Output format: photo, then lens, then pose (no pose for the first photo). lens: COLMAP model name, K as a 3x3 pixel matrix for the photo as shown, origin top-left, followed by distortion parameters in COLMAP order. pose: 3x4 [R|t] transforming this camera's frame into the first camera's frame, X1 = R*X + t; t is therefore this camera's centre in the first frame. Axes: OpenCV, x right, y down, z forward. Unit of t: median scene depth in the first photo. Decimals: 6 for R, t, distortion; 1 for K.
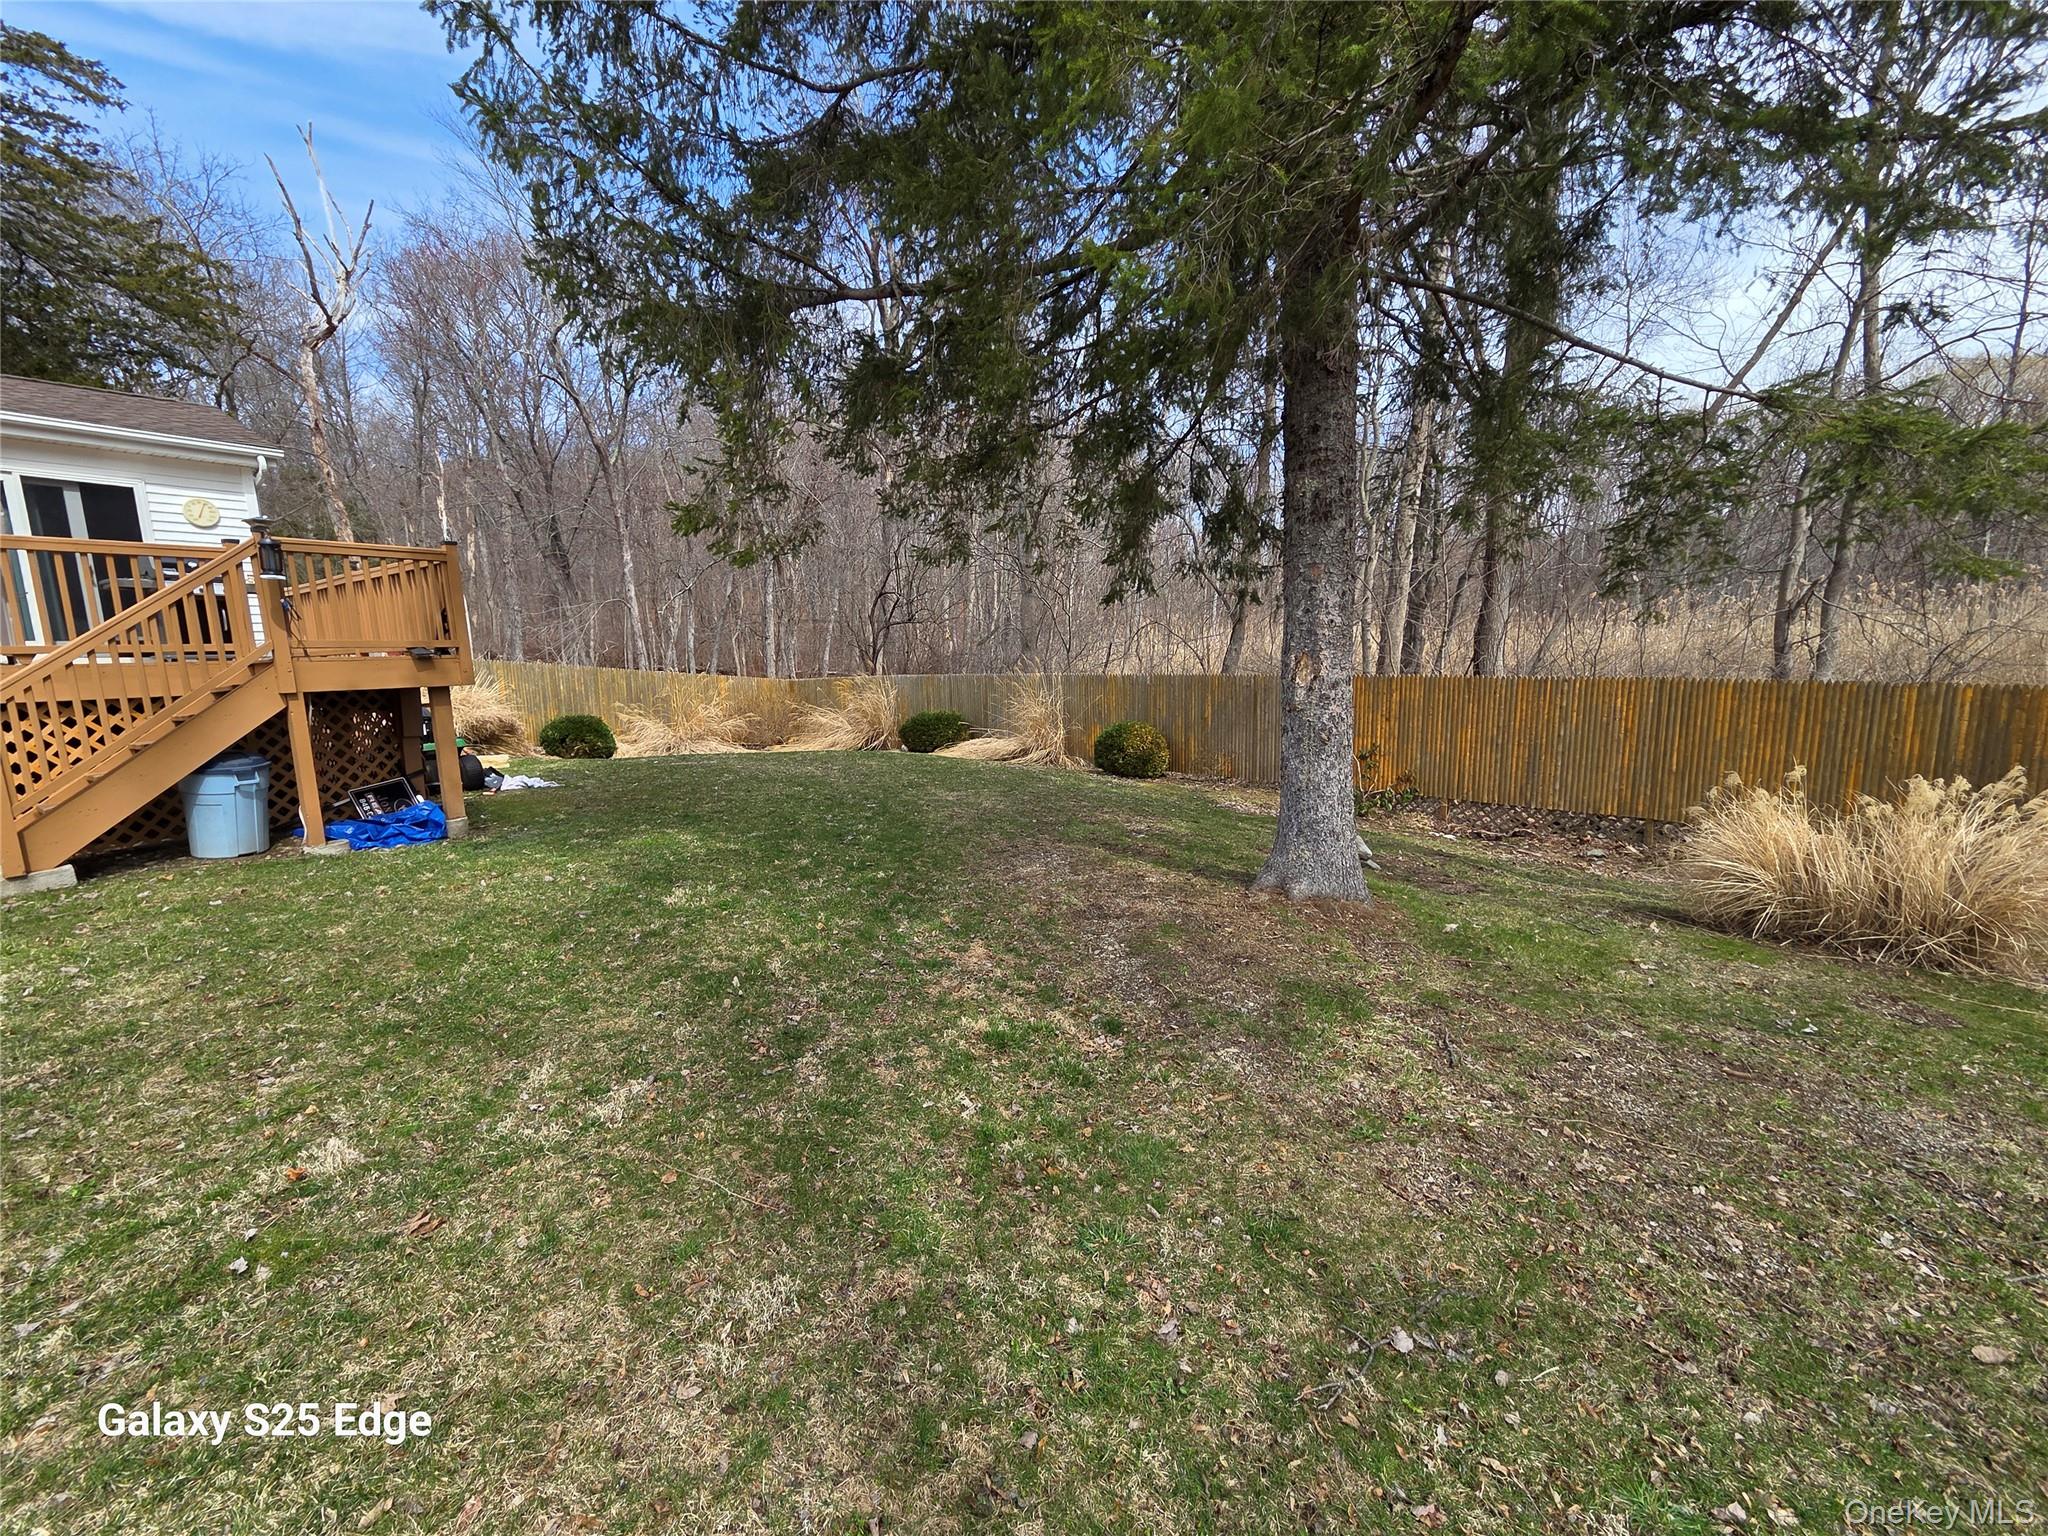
lens RADIAL K [[837.0, 0, 1004.3], [0, 837.0, 777.2], [0, 0, 1]] dist [0.001698, -0.000522]
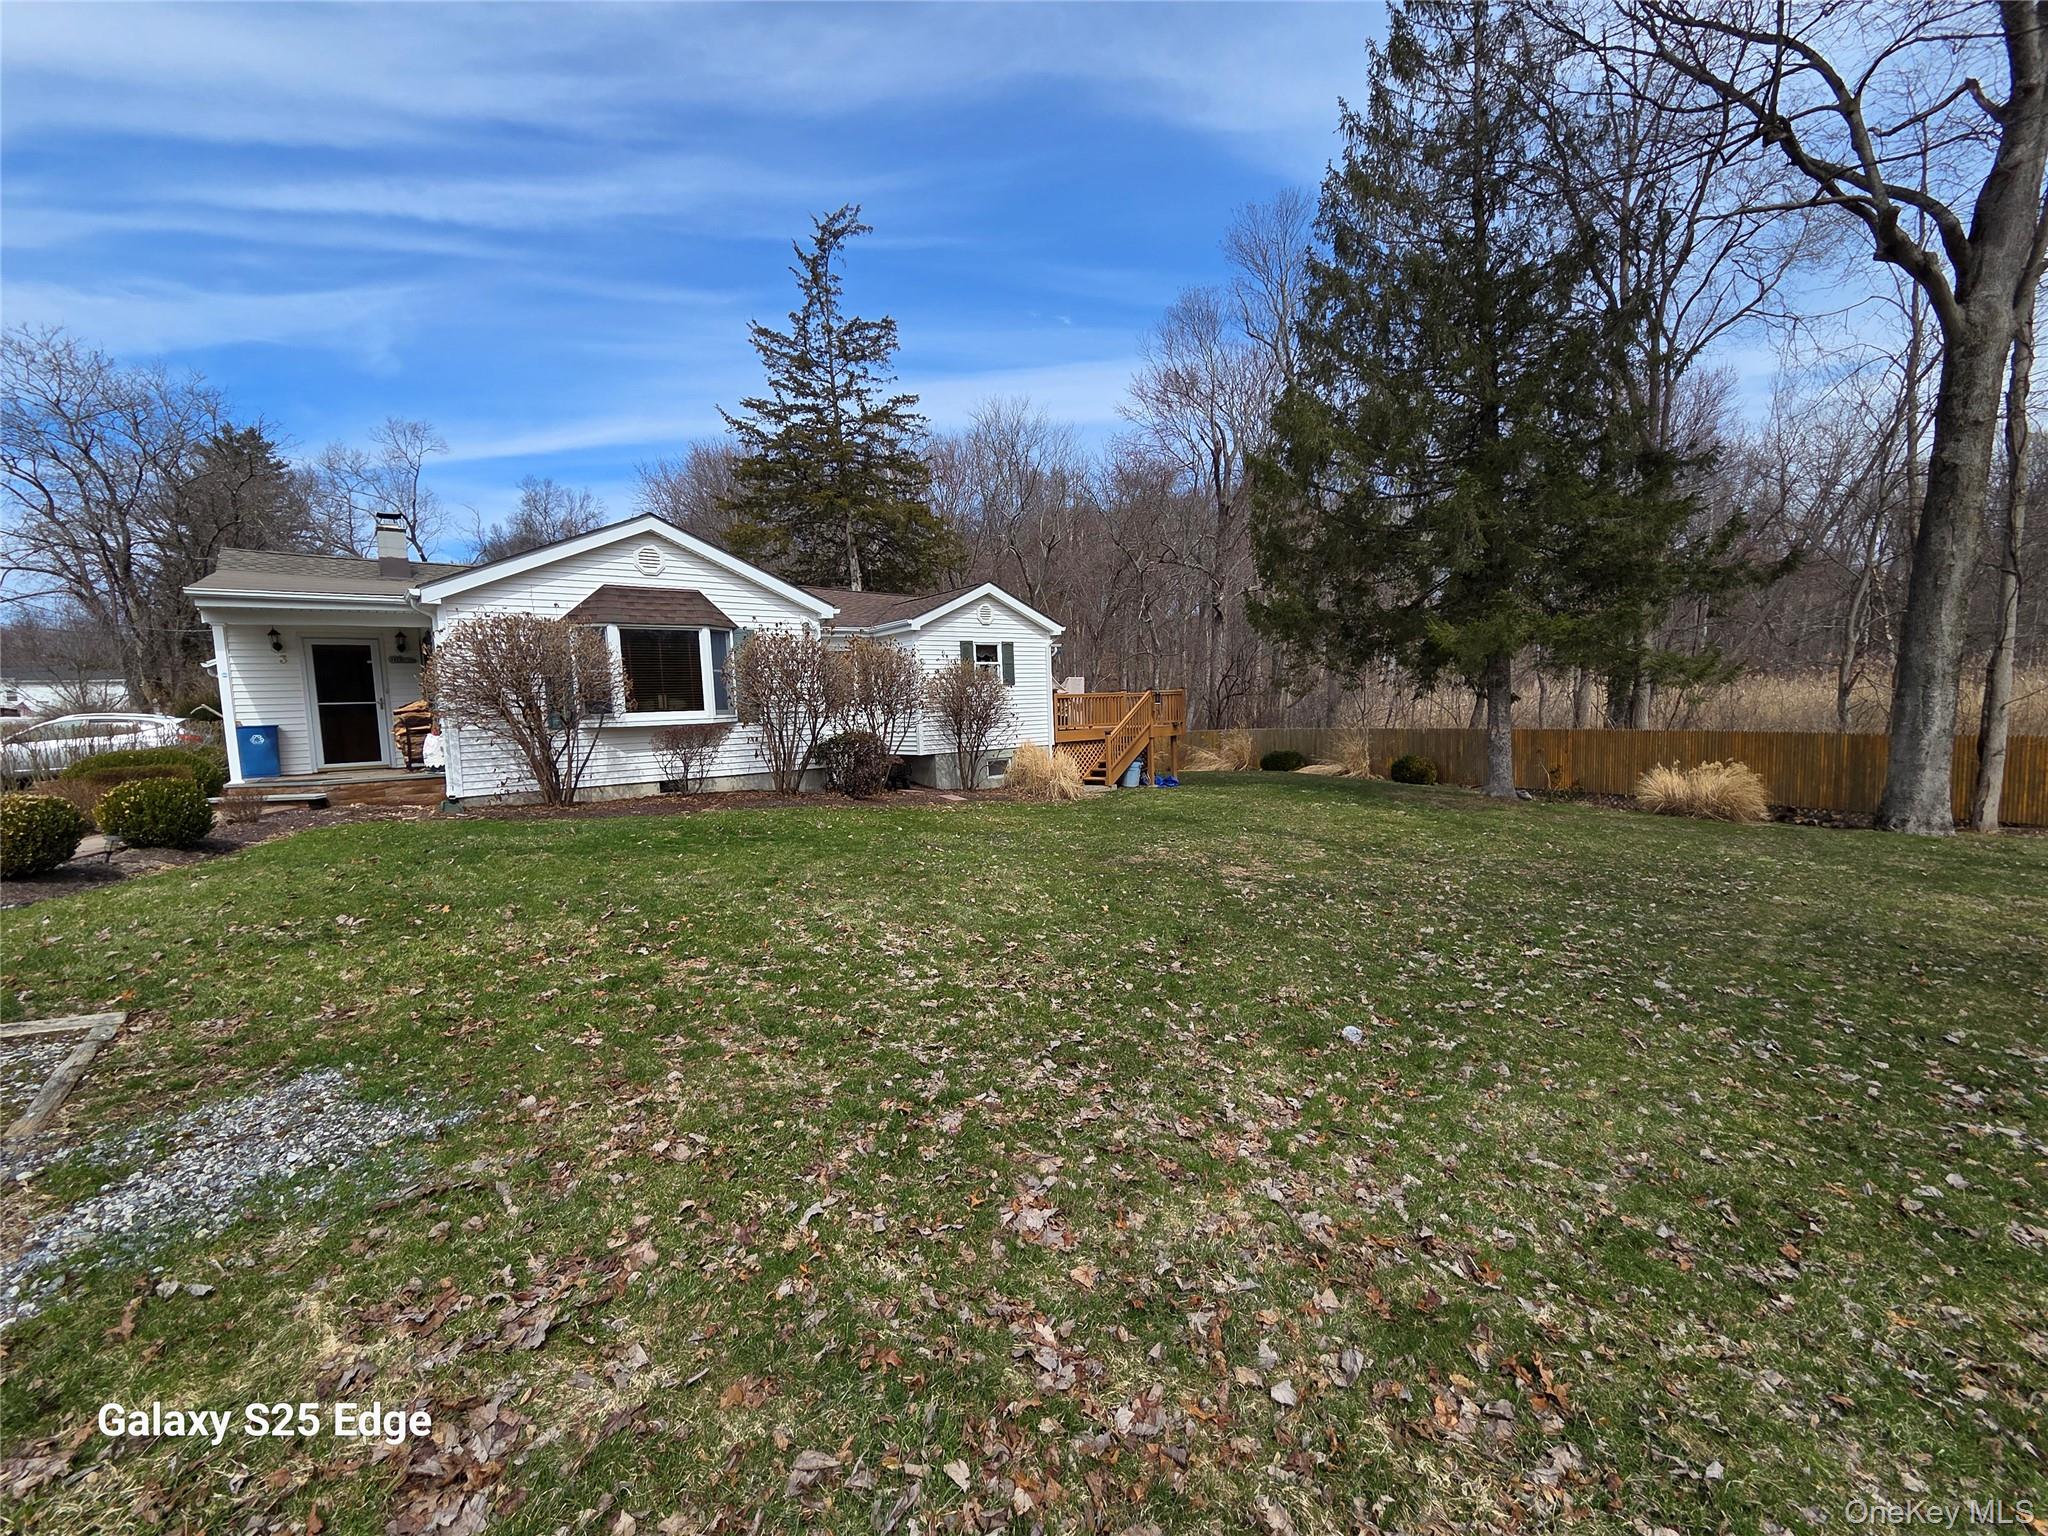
lens RADIAL K [[837.0, 0, 1004.3], [0, 837.0, 777.2], [0, 0, 1]] dist [0.001698, -0.000522]
pose [[0.967499, 0.012861, -0.252546, -0.347762], [-0.027611, 0.998107, -0.054949, 0.149810], [0.251362, 0.060136, 0.966023, -1.361454]]
